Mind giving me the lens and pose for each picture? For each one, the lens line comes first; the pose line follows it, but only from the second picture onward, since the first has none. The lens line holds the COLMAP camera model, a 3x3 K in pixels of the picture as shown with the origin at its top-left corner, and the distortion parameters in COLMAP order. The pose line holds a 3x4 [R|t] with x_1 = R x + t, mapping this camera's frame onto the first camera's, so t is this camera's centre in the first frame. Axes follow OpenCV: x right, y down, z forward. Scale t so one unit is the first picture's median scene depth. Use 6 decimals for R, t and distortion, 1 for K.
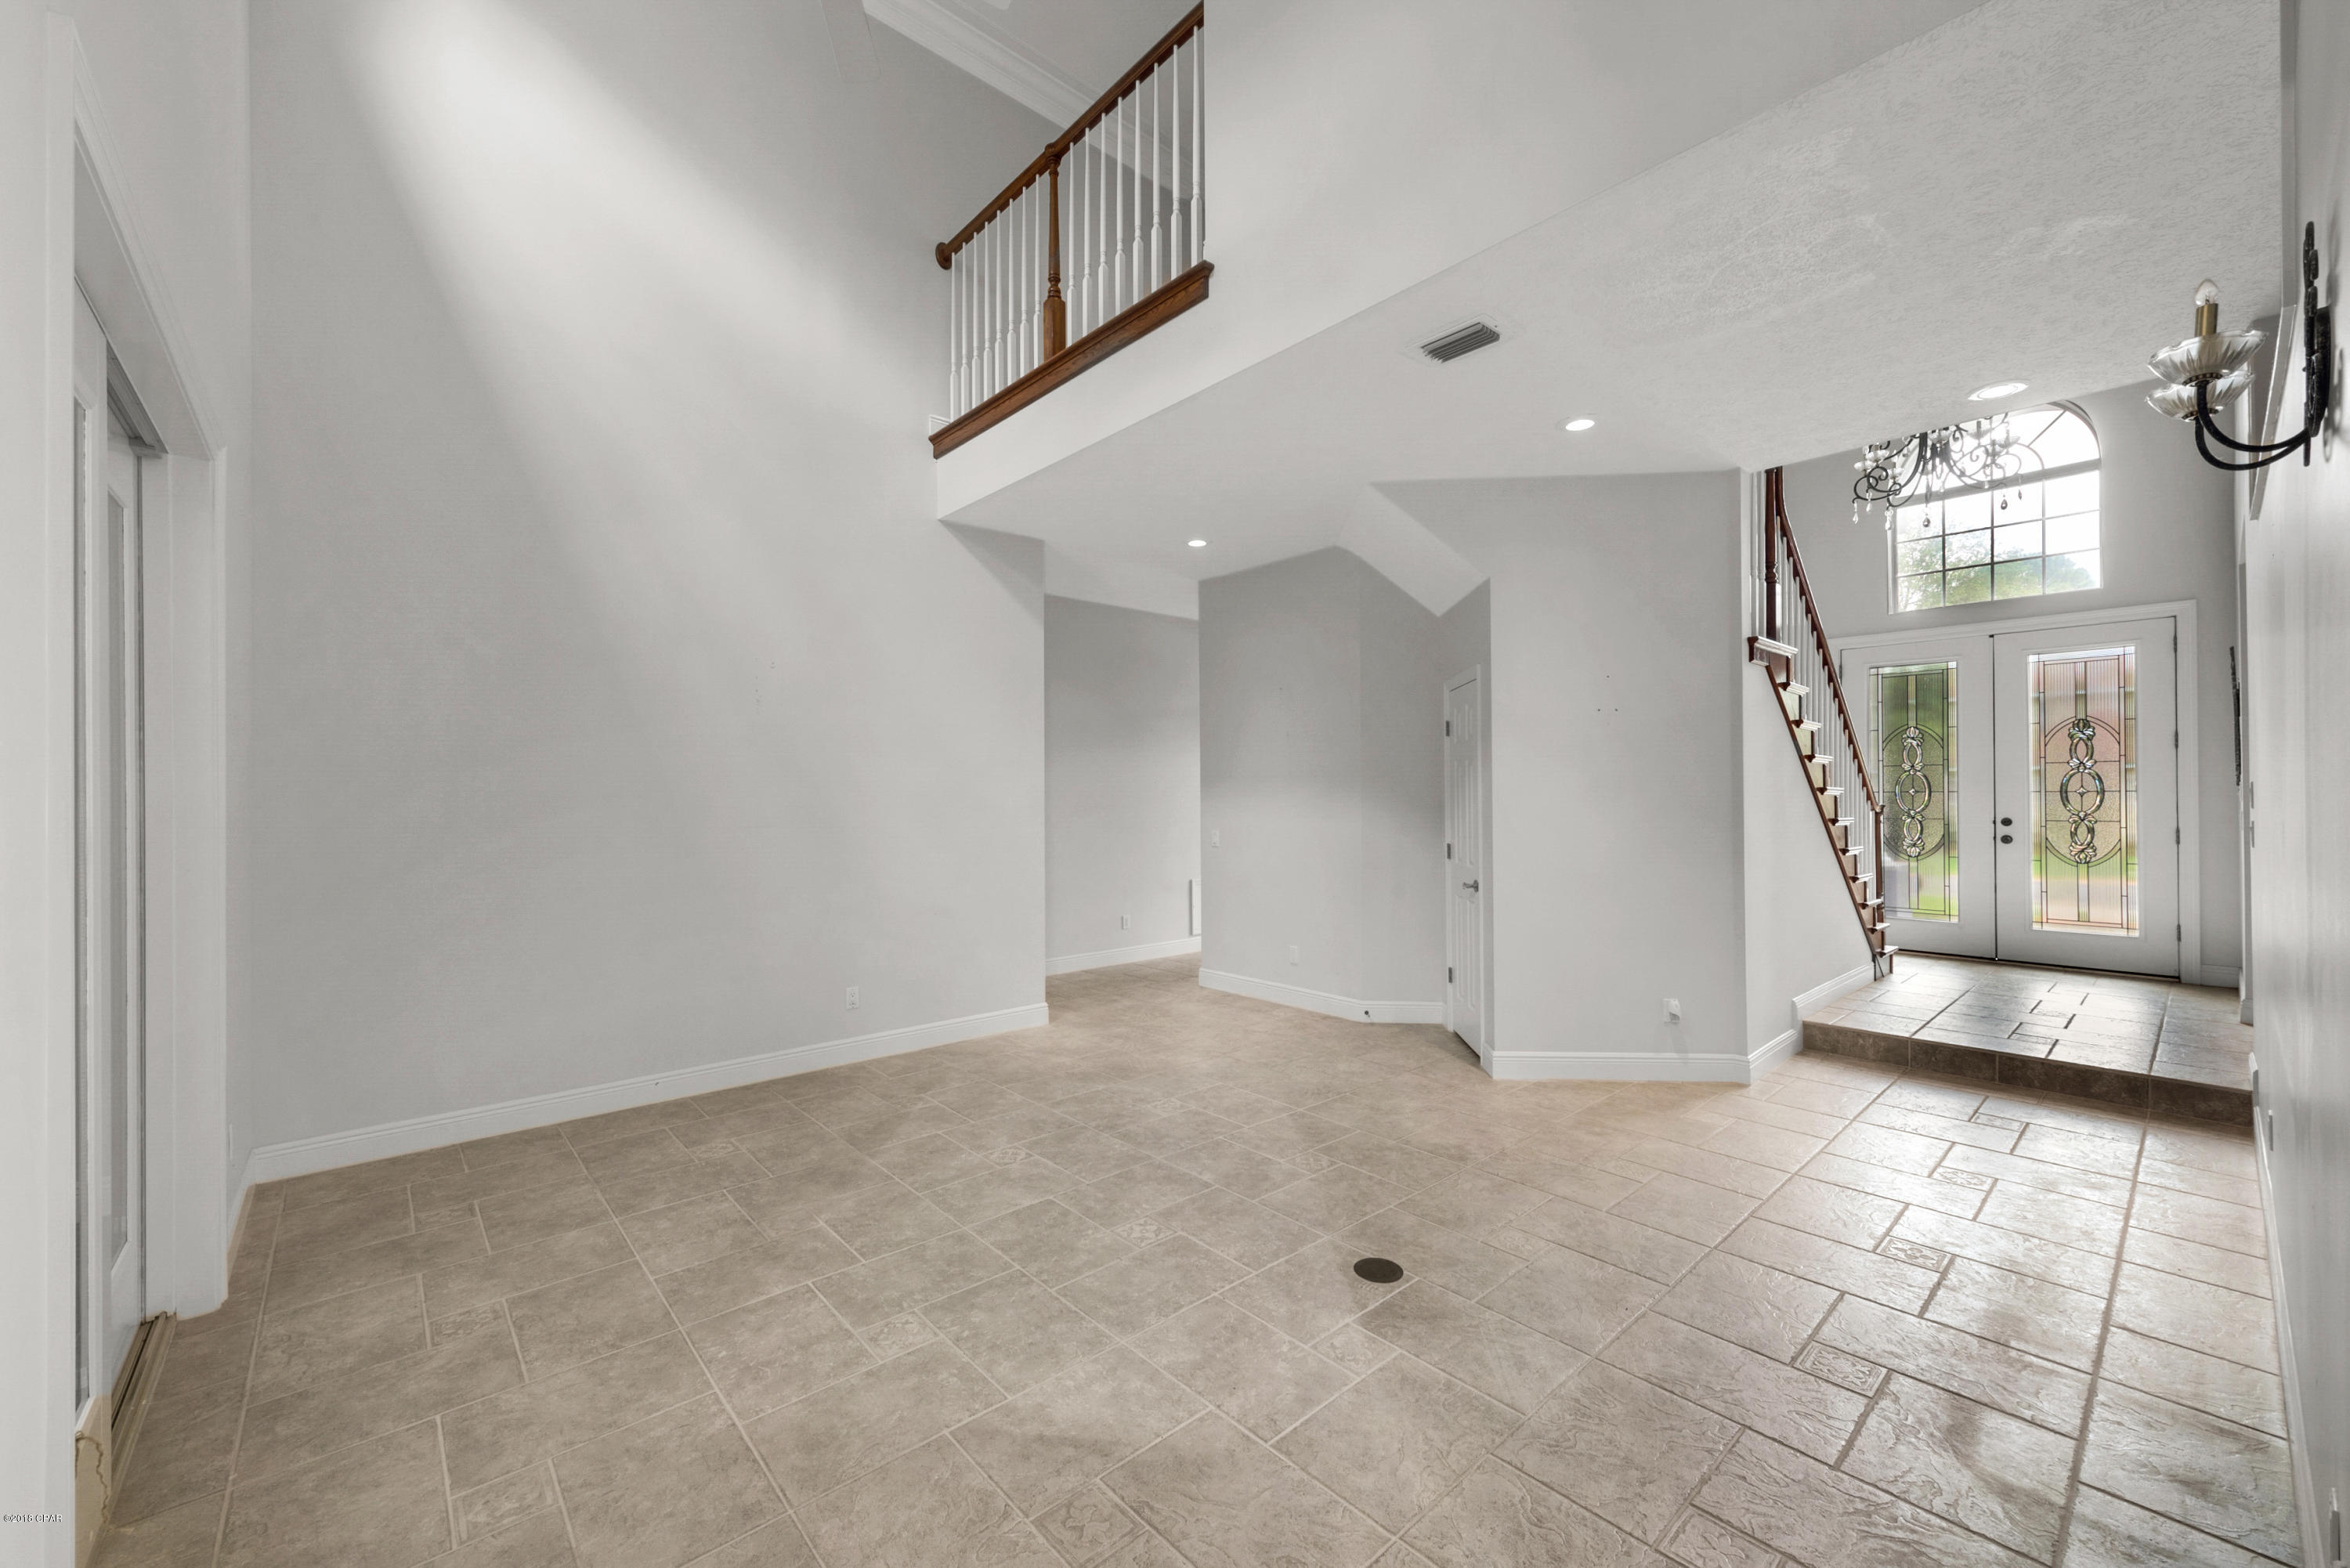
lens RADIAL K [[917.6, 0, 1172.1], [0, 917.6, 793.9], [0, 0, 1]] dist [-0.001189, -0.000080]
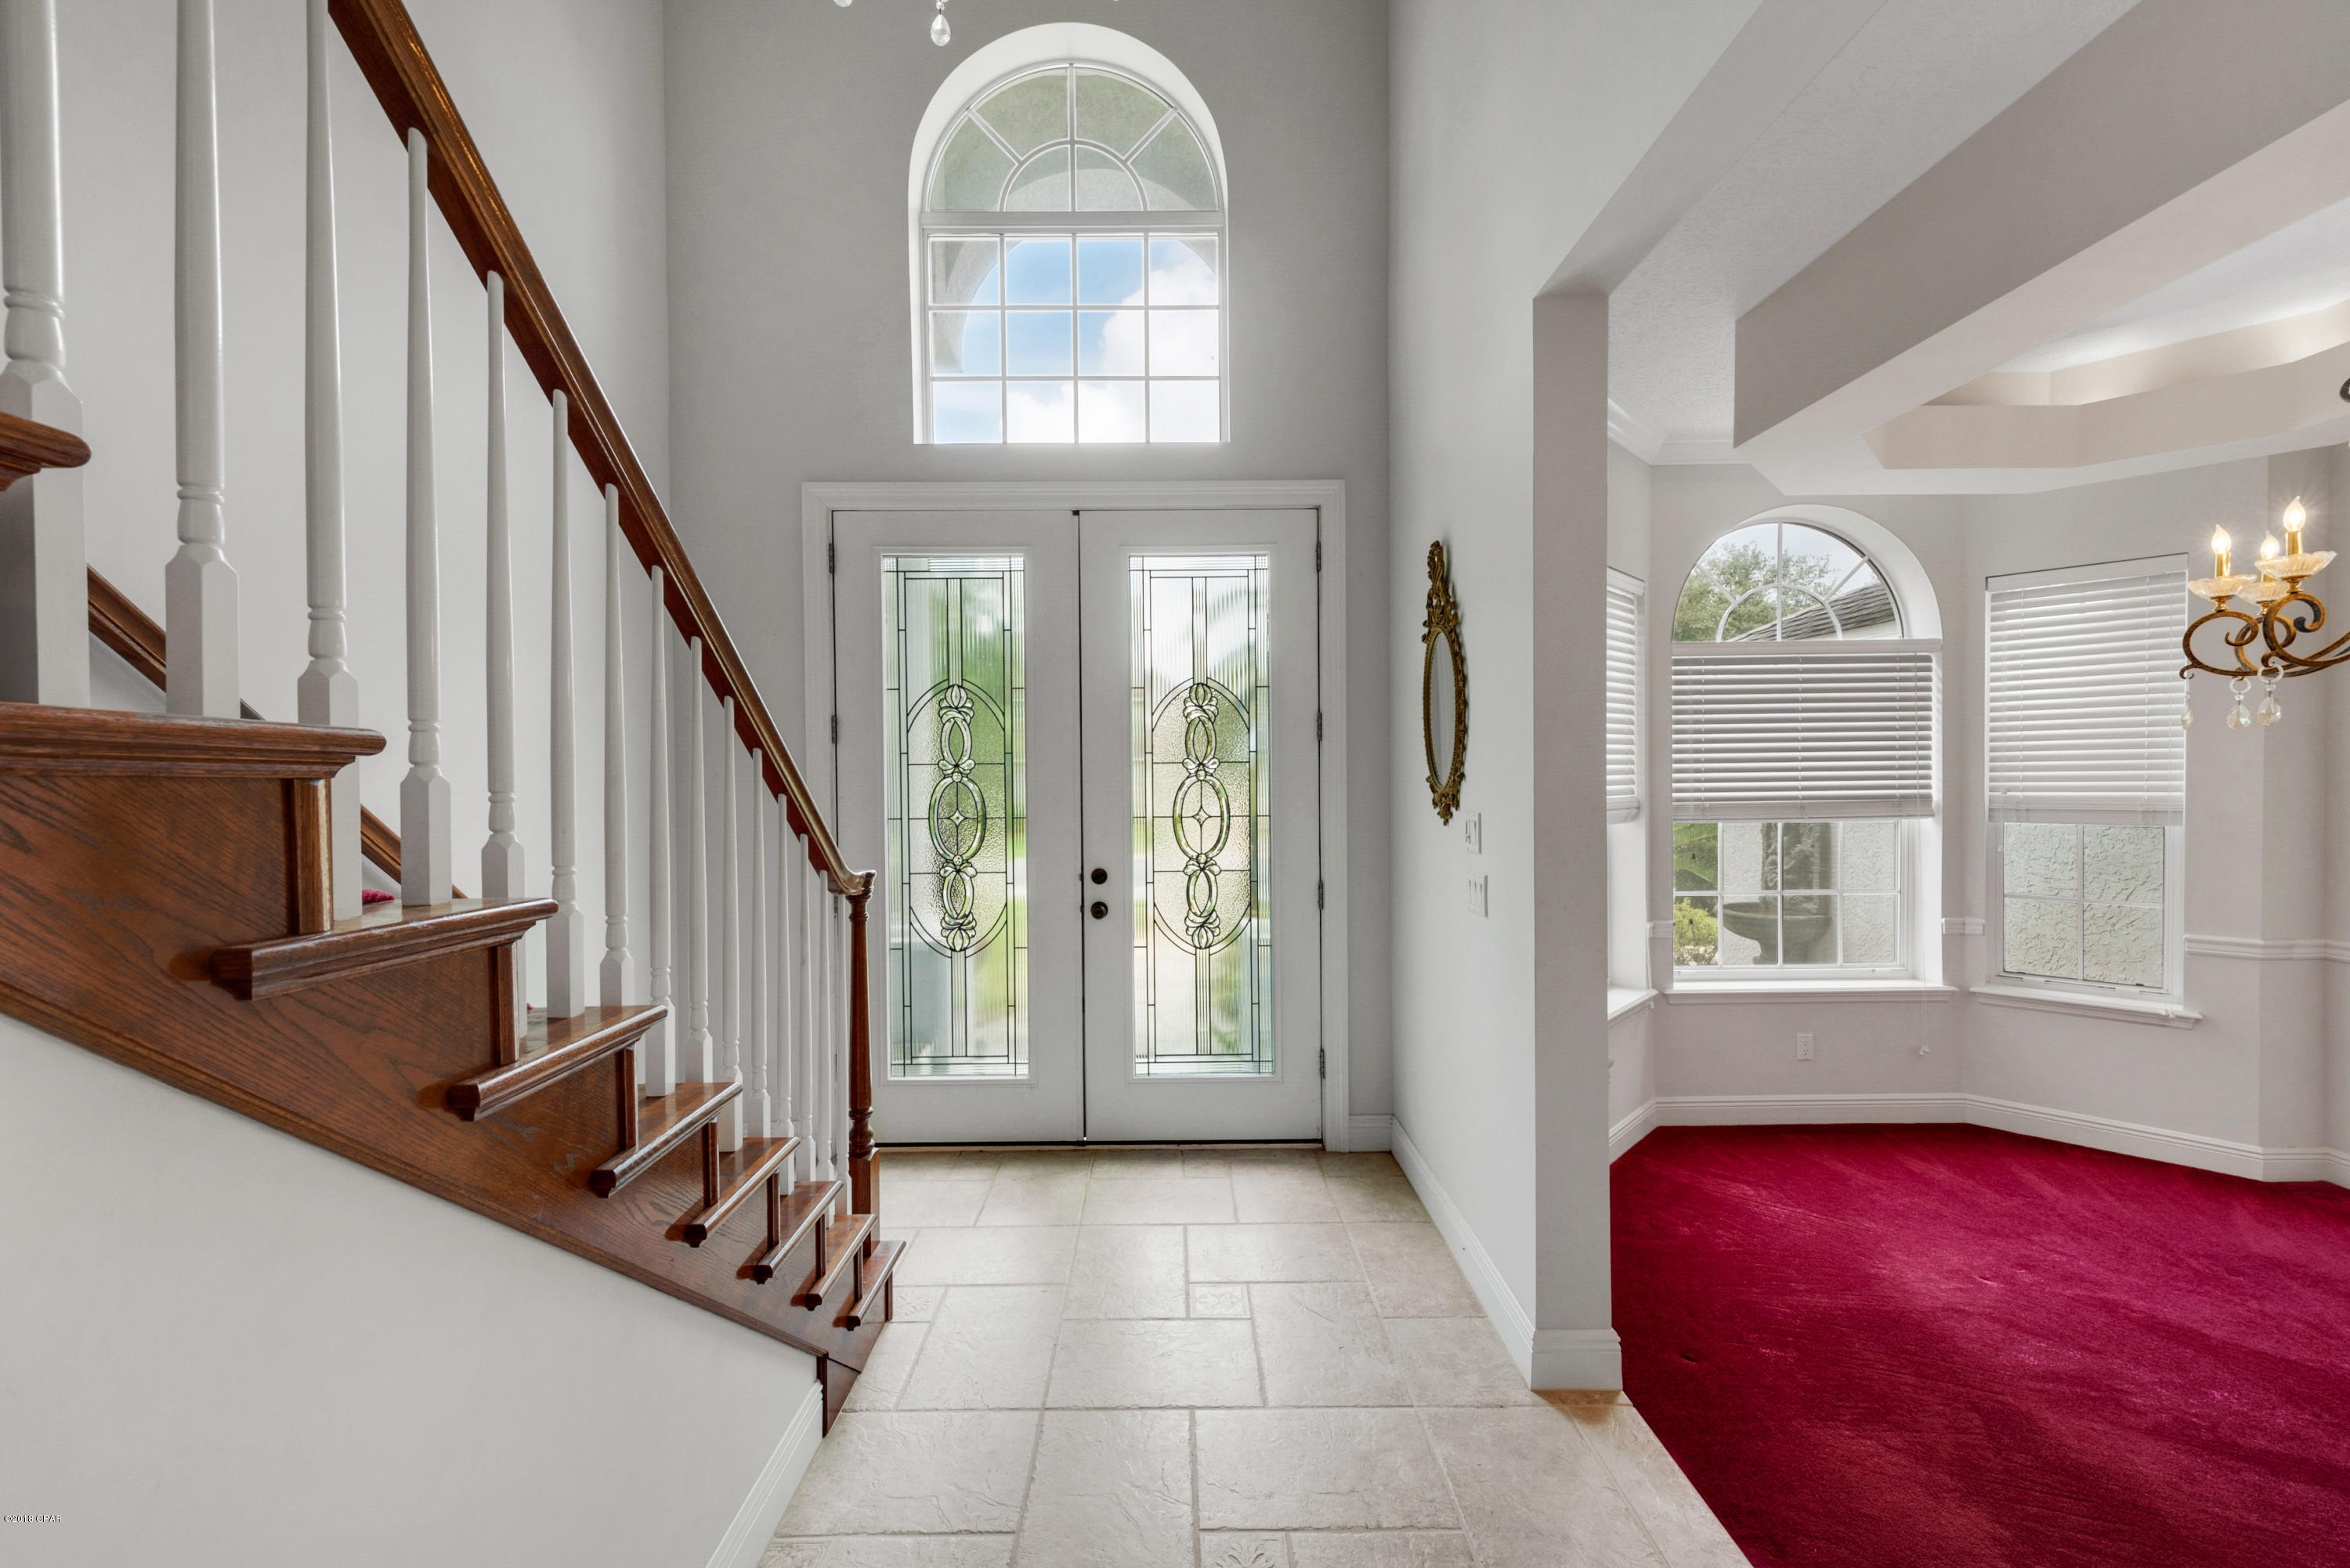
lens RADIAL K [[917.6, 0, 1171.6], [0, 917.6, 787.3], [0, 0, 1]] dist [-0.001189, -0.000080]
pose [[0.659786, -0.010579, 0.751379, 0.564190], [0.007100, 0.999944, 0.007844, -0.024093], [-0.751420, 0.000159, 0.659824, 0.645132]]
